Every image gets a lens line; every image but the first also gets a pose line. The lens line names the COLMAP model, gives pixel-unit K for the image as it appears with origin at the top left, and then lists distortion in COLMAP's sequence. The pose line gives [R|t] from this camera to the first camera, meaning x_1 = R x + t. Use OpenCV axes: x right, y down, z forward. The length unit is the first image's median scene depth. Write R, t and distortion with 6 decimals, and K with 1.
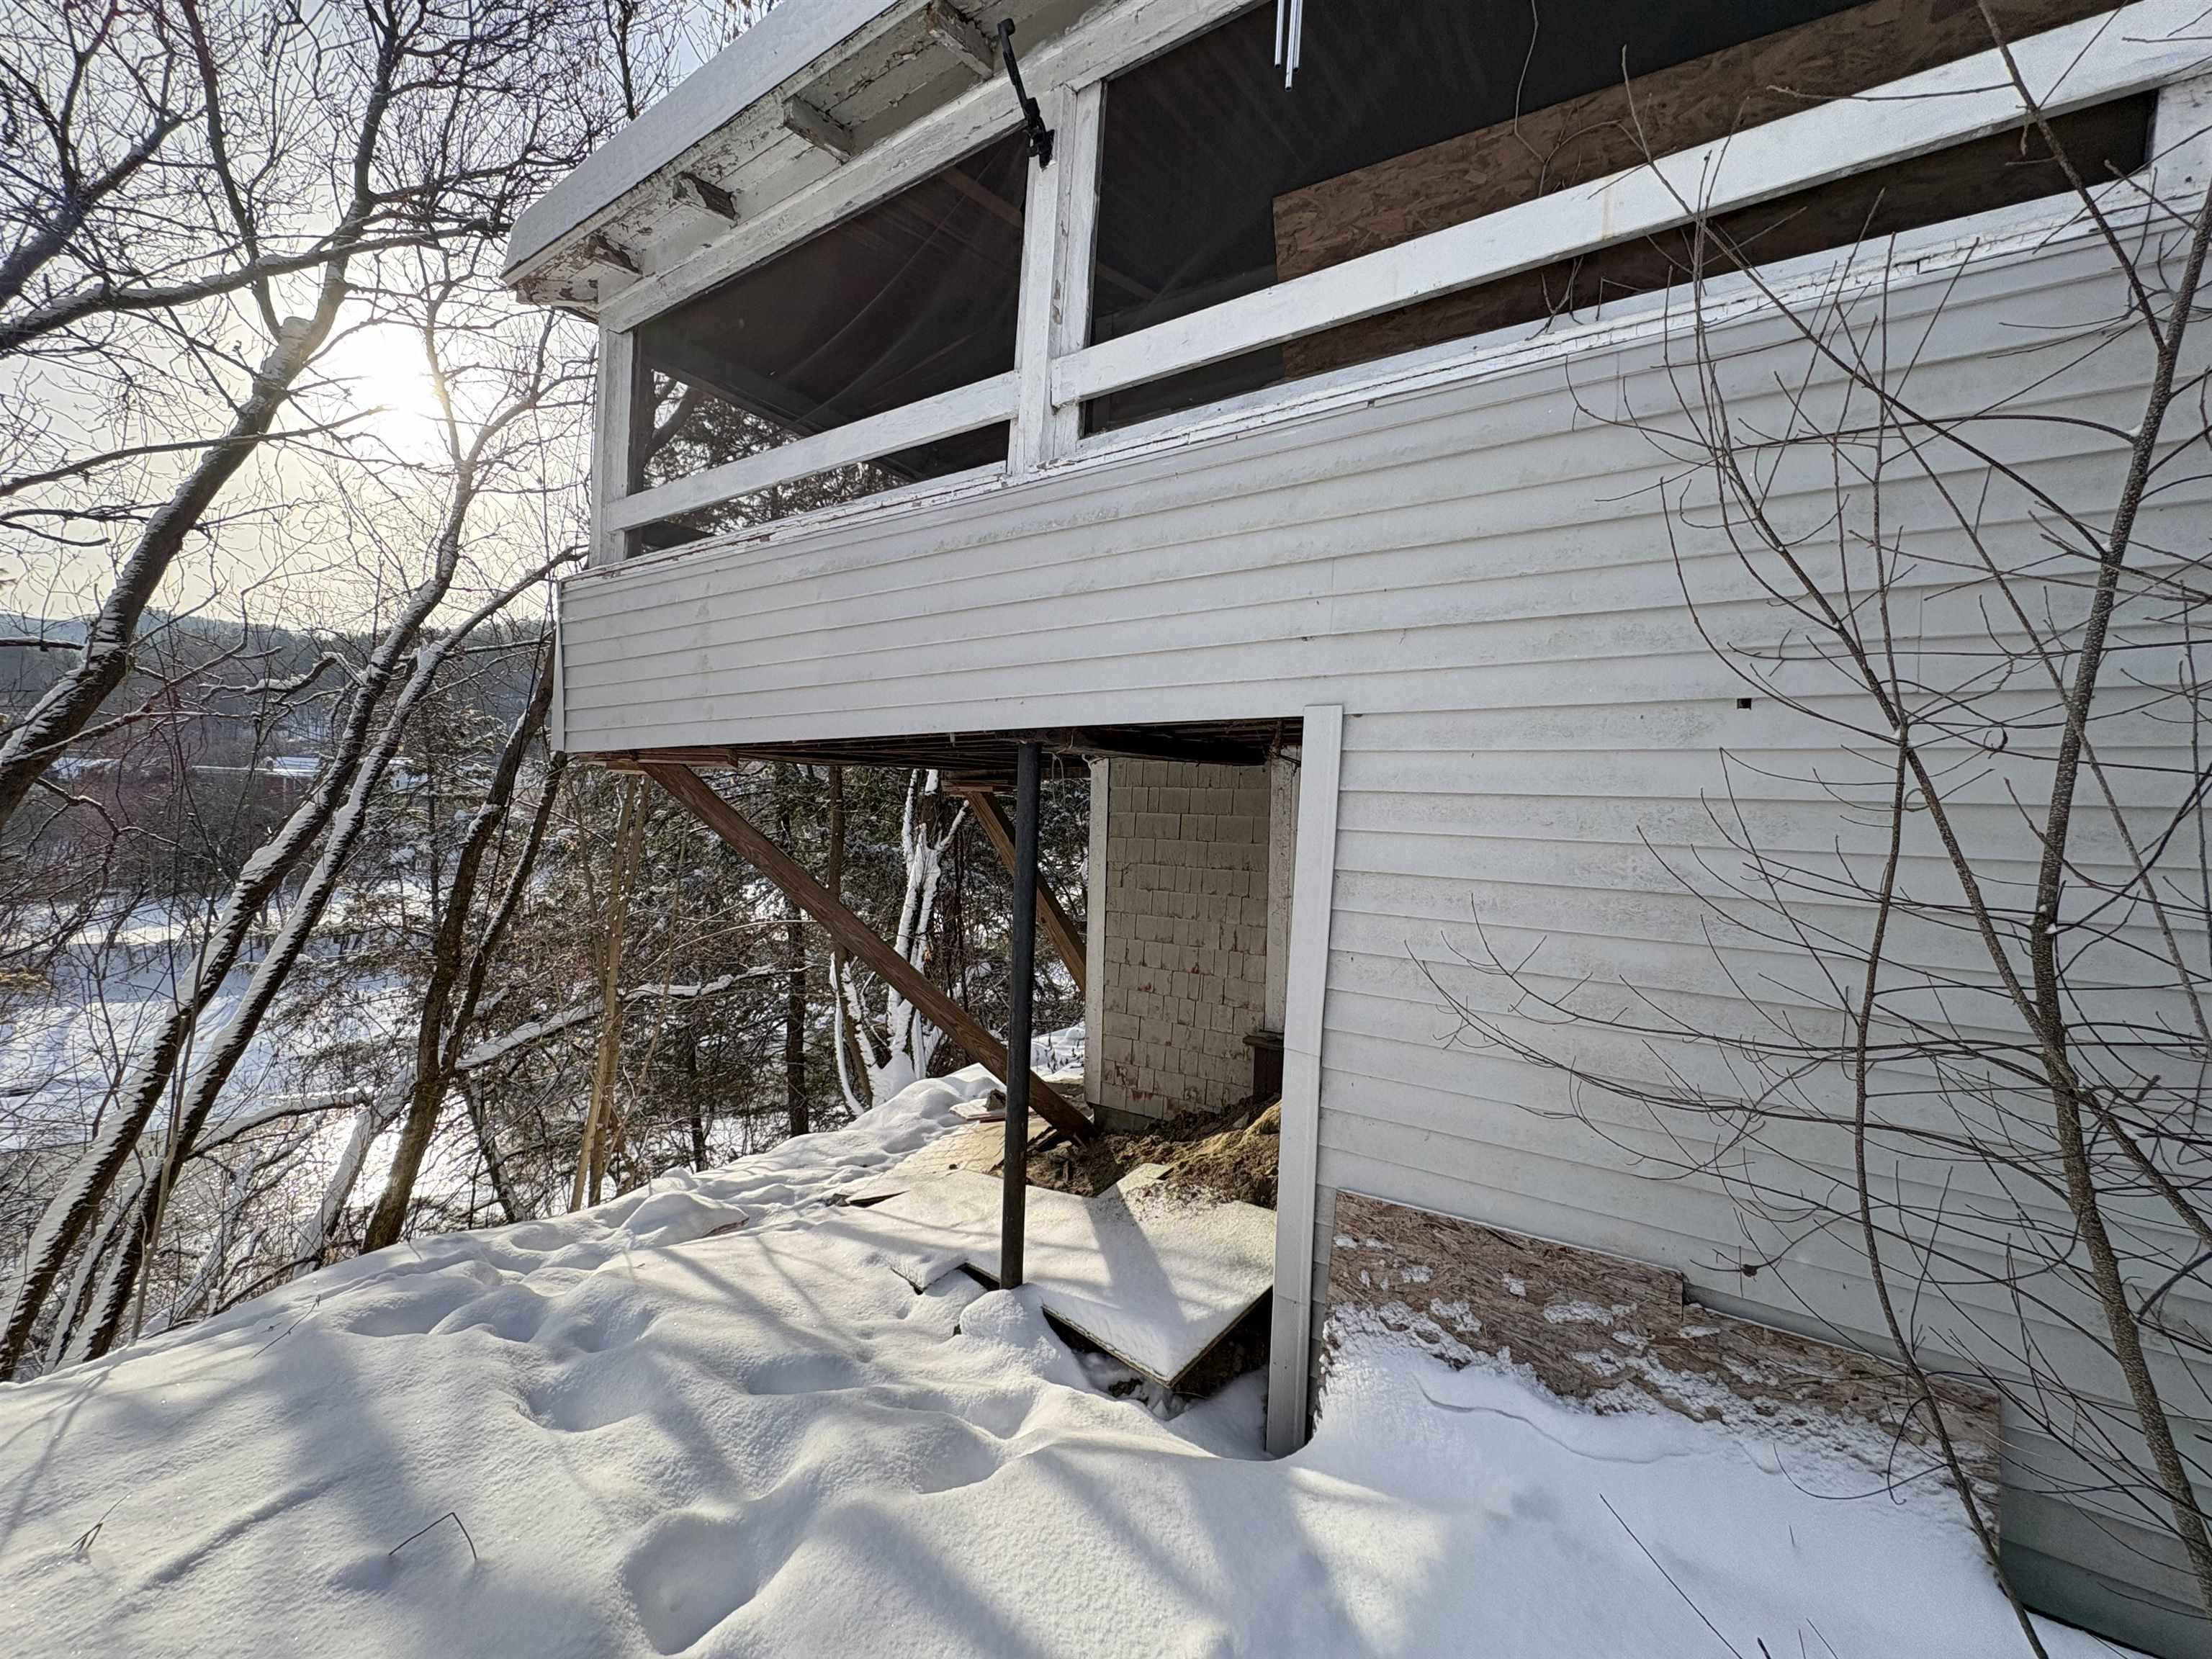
lens RADIAL K [[859.9, 0, 1098.1], [0, 859.9, 828.6], [0, 0, 1]] dist [-0.009646, 0.000328]
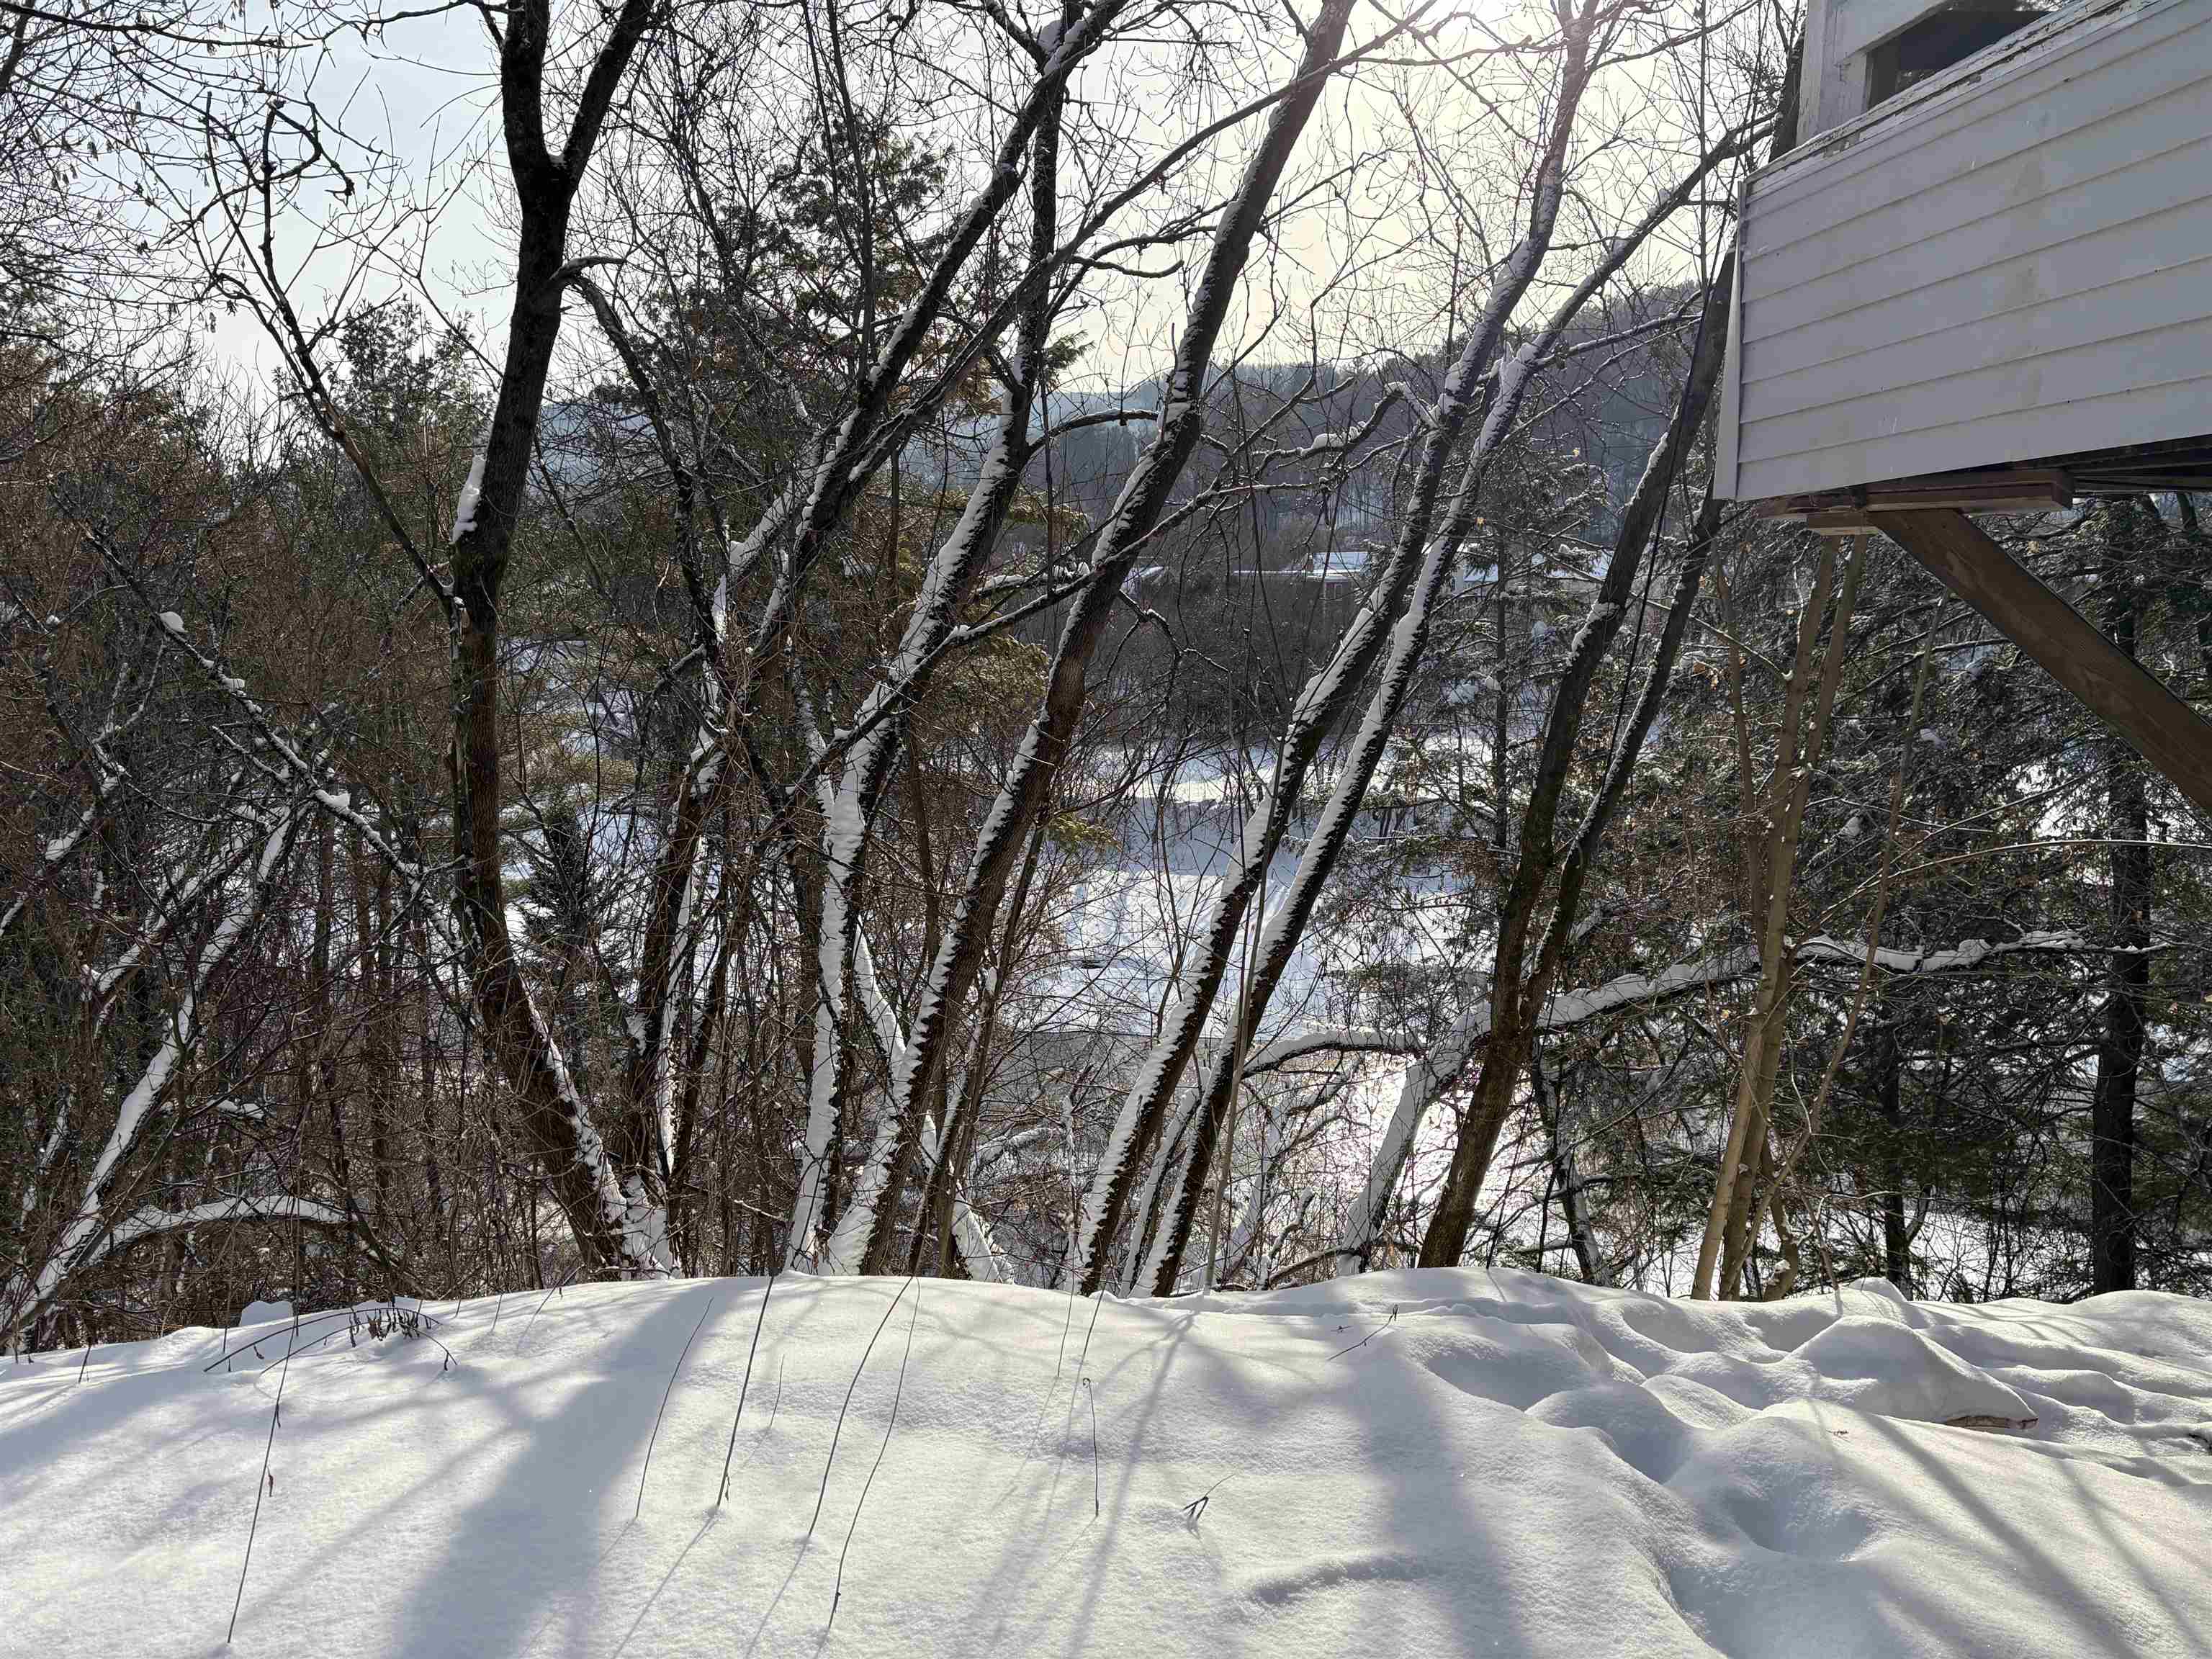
lens RADIAL K [[1630.2, 0, 1093.3], [0, 1630.2, 829.2], [0, 0, 1]] dist [0.032333, -0.035247]
pose [[0.621005, 0.081573, -0.779551, -0.018140], [0.002391, 0.994368, 0.105957, 0.005172], [0.783803, -0.067663, 0.617312, -0.001819]]
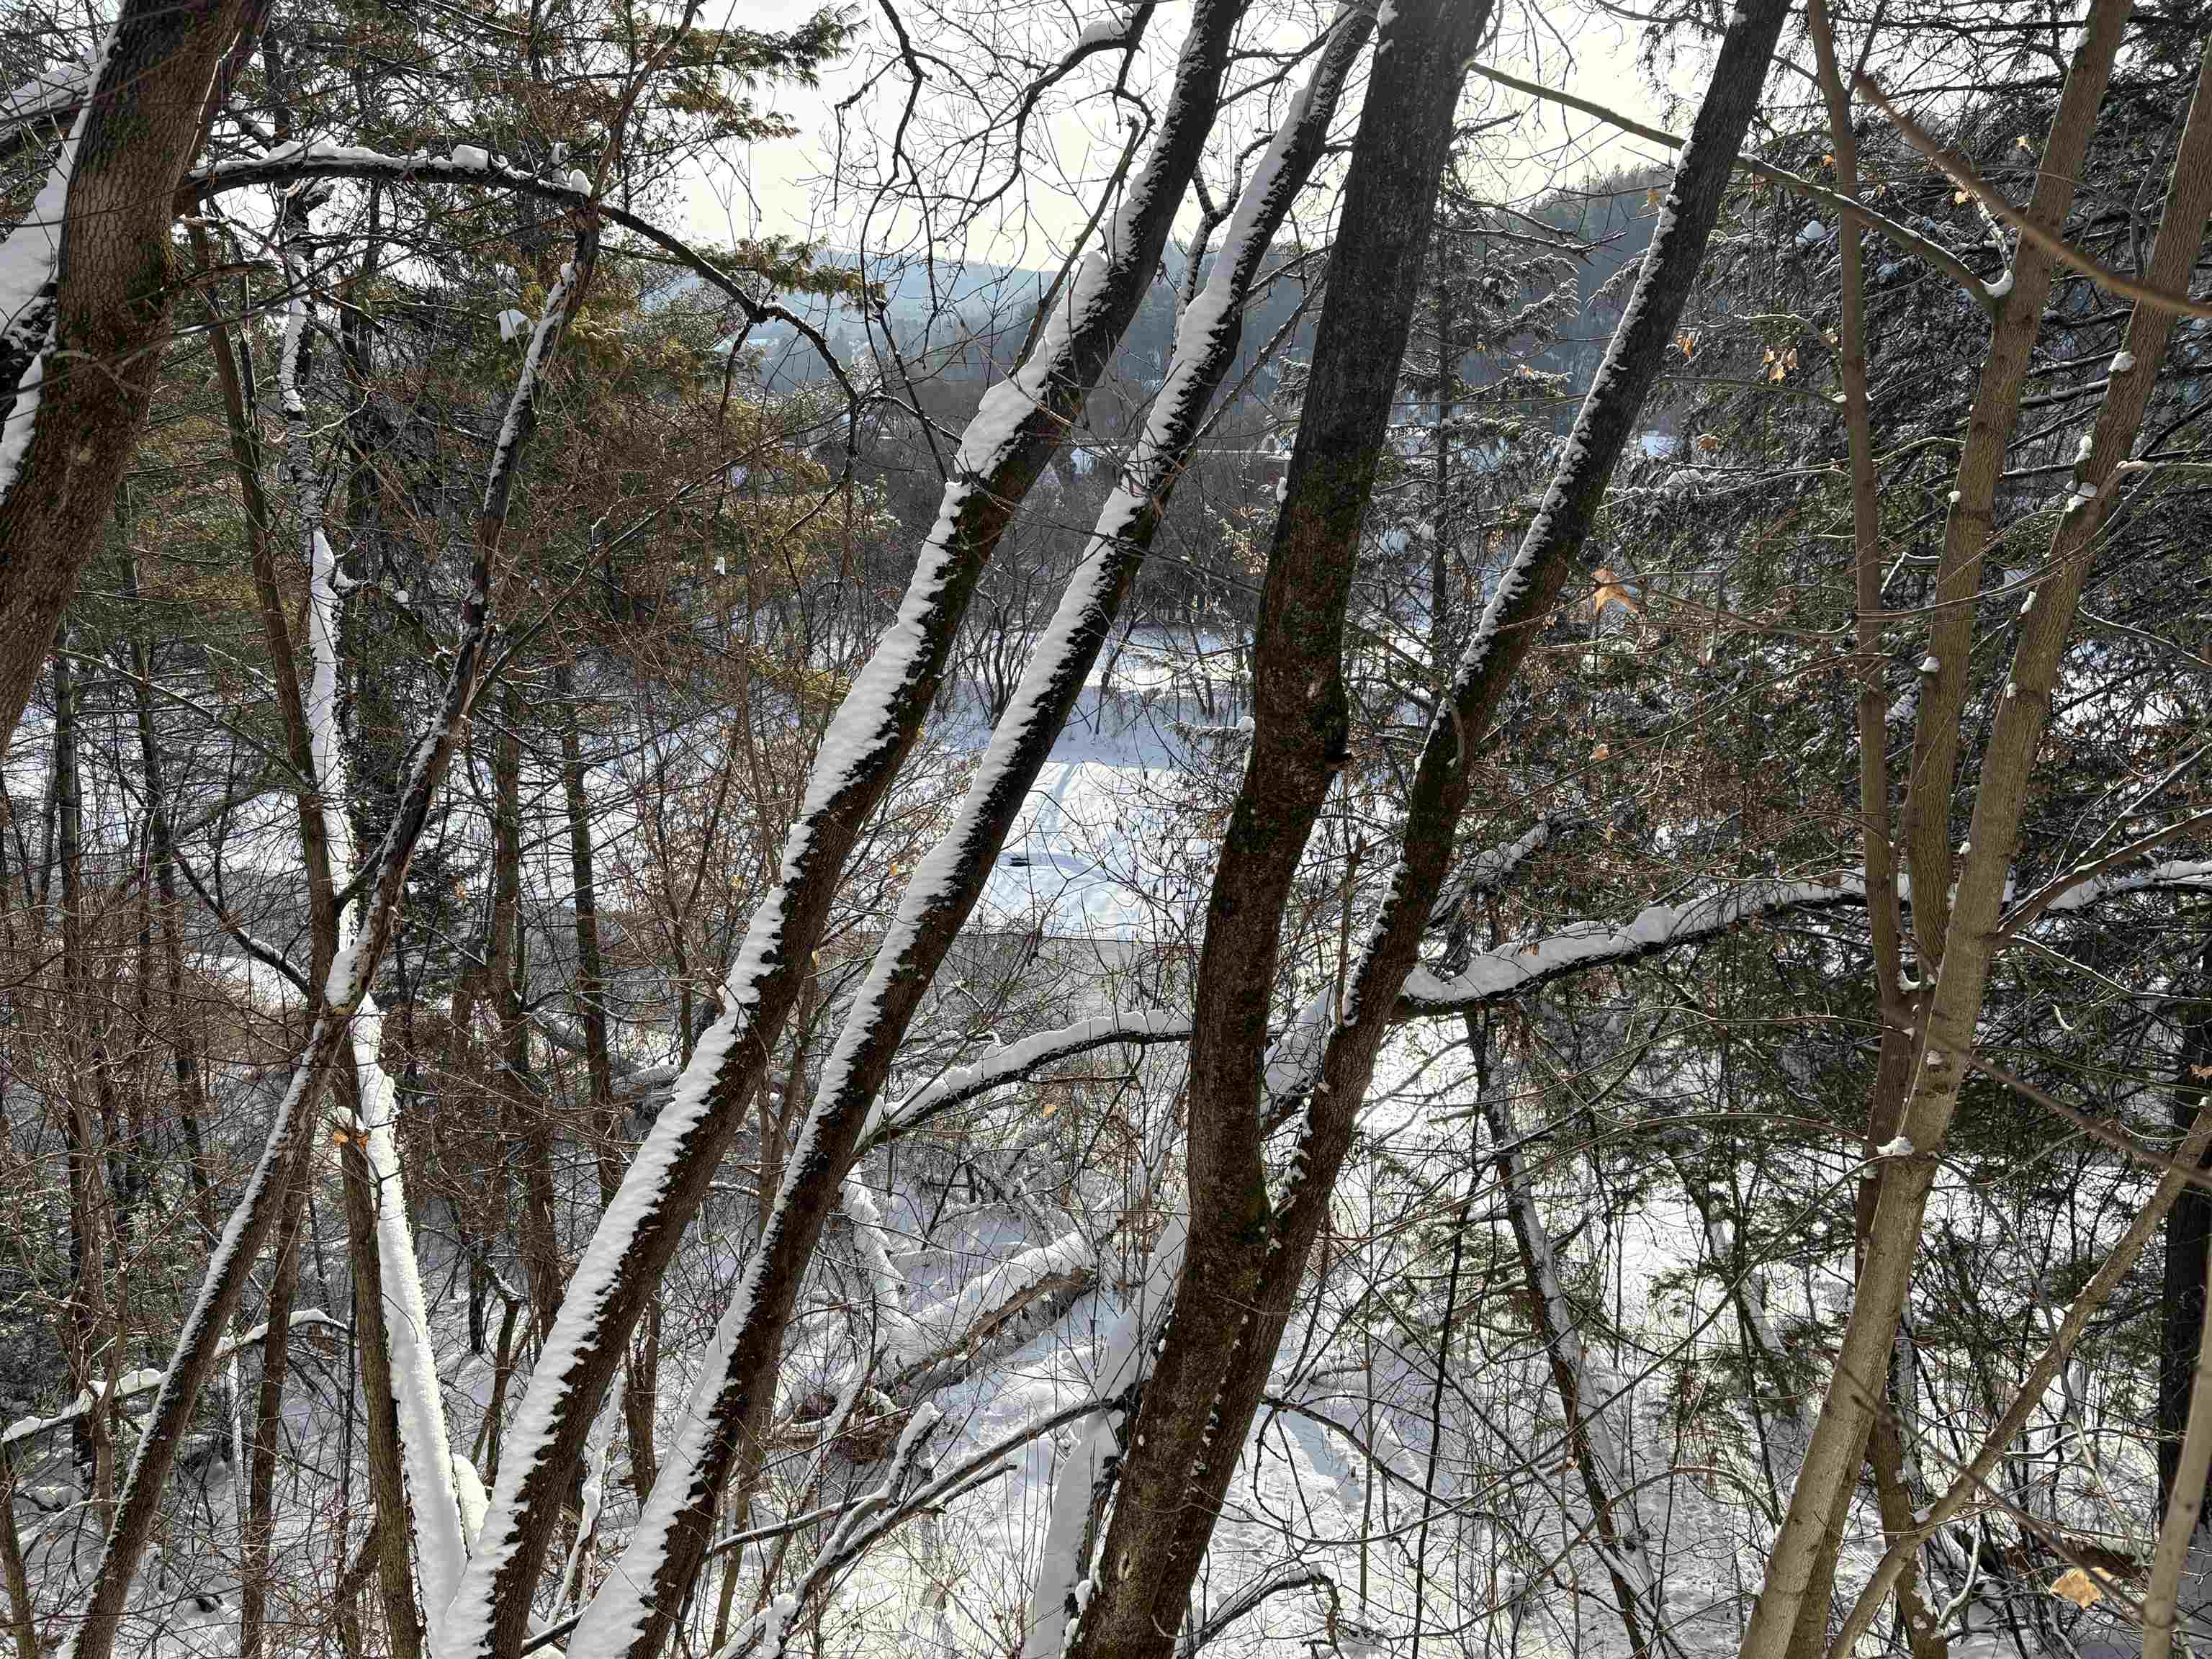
lens RADIAL K [[1630.2, 0, 1096.7], [0, 1630.2, 849.8], [0, 0, 1]] dist [0.032333, -0.035247]
pose [[0.639347, 0.146708, -0.754793, -0.403815], [-0.008290, 0.982887, 0.184021, 0.091902], [0.768873, -0.111396, 0.629623, 0.583889]]
